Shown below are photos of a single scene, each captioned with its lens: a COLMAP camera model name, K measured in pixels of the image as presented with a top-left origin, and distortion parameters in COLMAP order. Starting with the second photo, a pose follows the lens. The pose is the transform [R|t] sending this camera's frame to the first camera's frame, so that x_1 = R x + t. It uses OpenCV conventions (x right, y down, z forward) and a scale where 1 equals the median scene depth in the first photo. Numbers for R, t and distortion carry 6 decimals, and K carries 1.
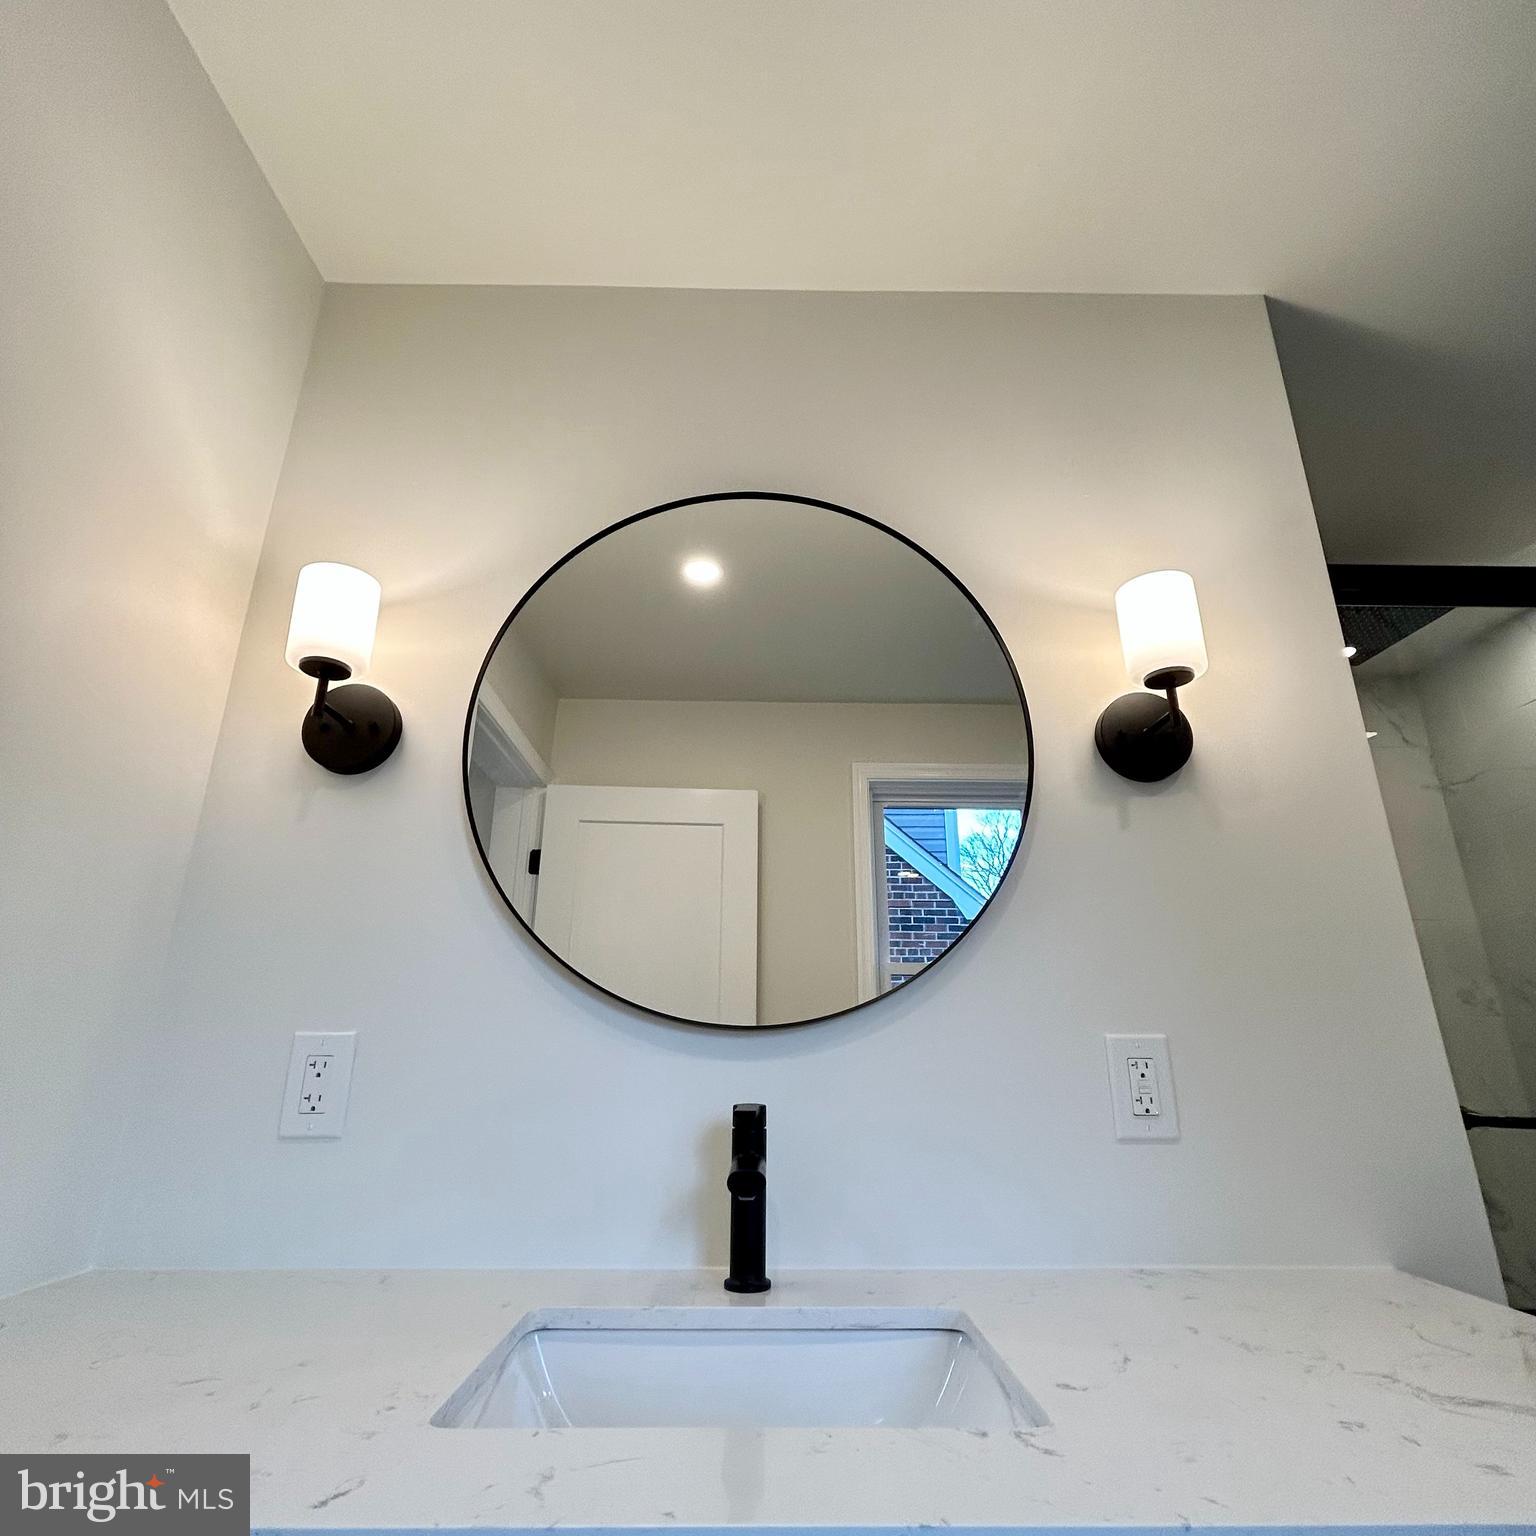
lens RADIAL K [[826.5, 0, 766.9], [0, 826.5, 769.1], [0, 0, 1]] dist [-0.007963, 0.001374]
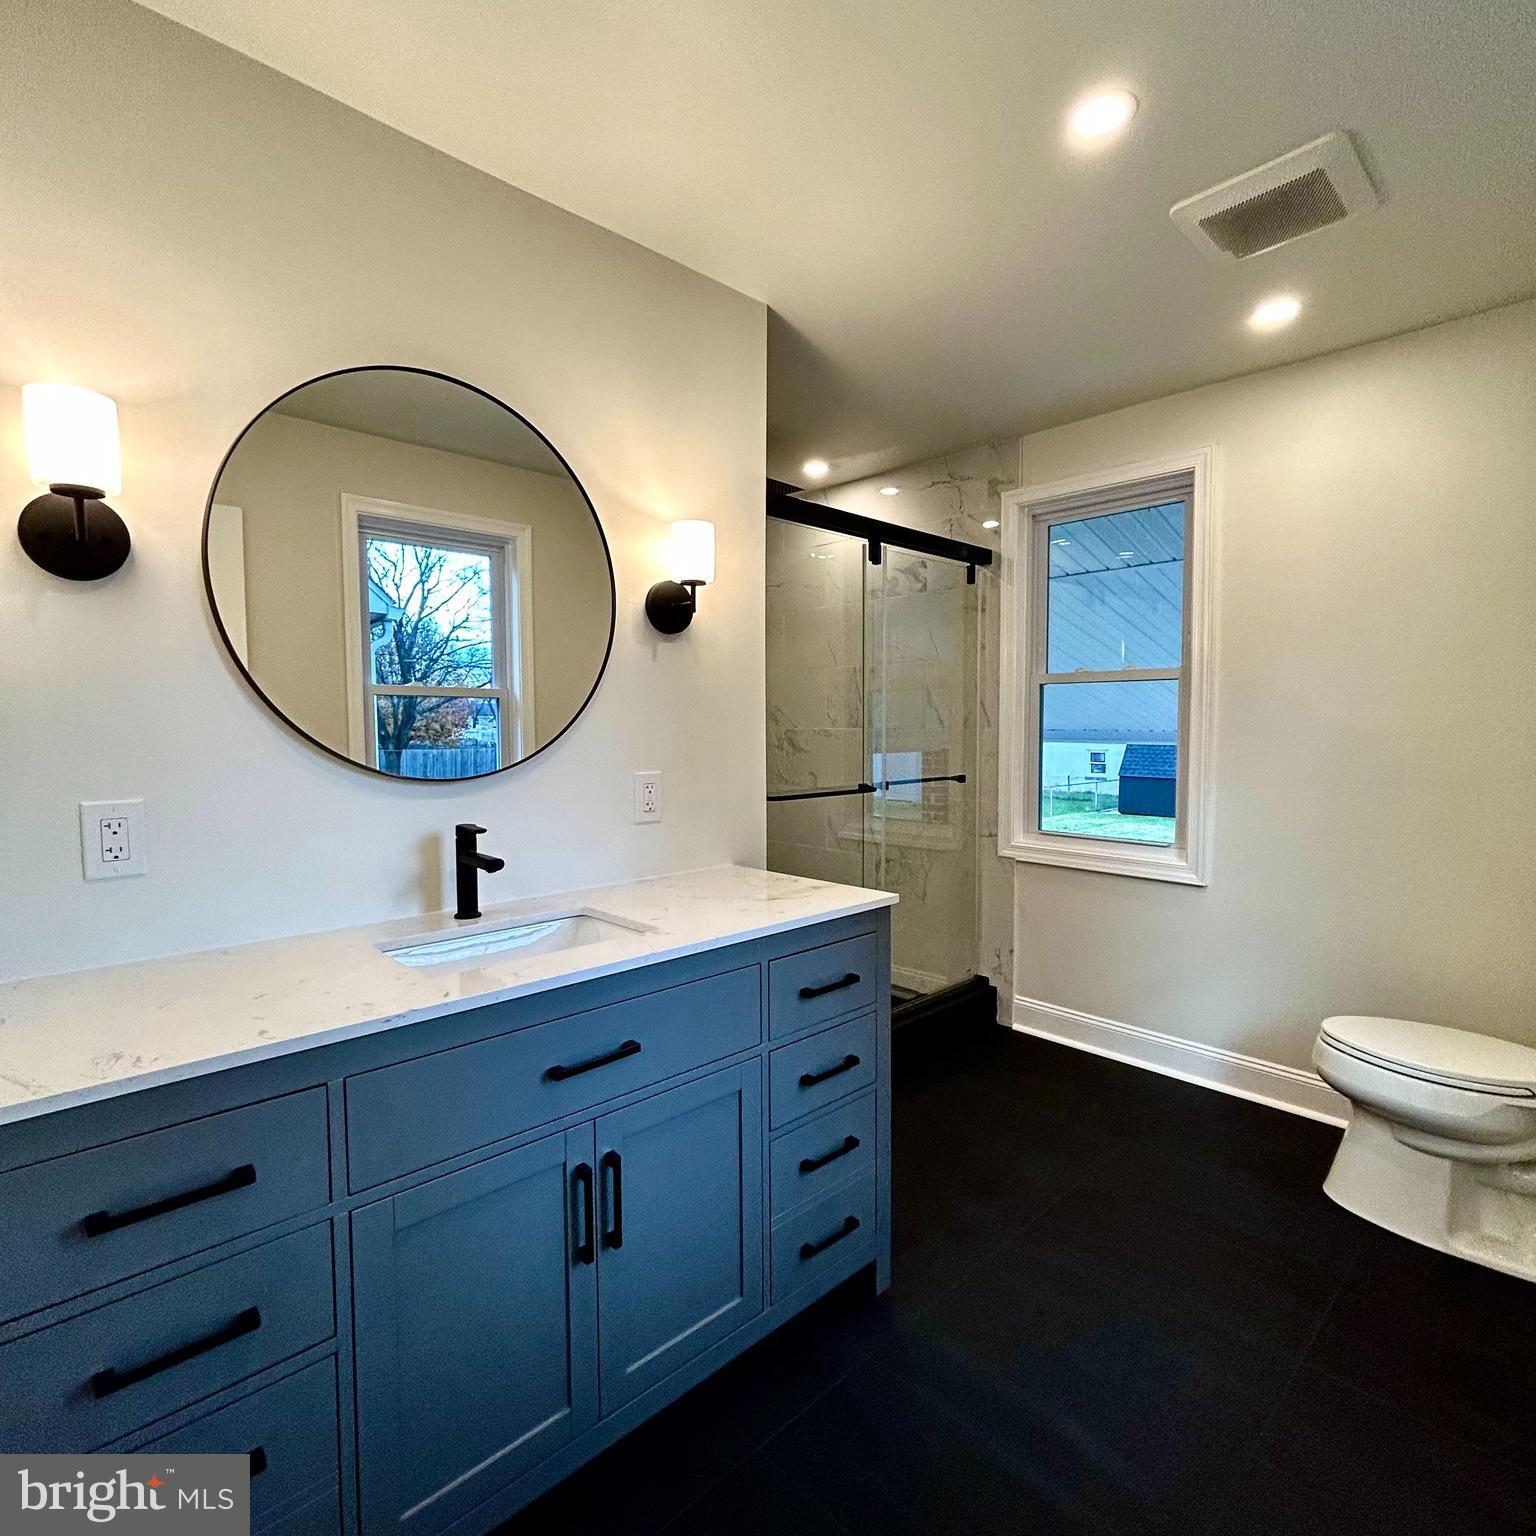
lens RADIAL K [[826.5, 0, 763.9], [0, 826.5, 767.7], [0, 0, 1]] dist [-0.007963, 0.001374]
pose [[0.742522, -0.046132, 0.668231, -0.640310], [-0.209071, 0.931822, 0.296644, -0.314556], [-0.636357, -0.359972, 0.682254, -0.482401]]
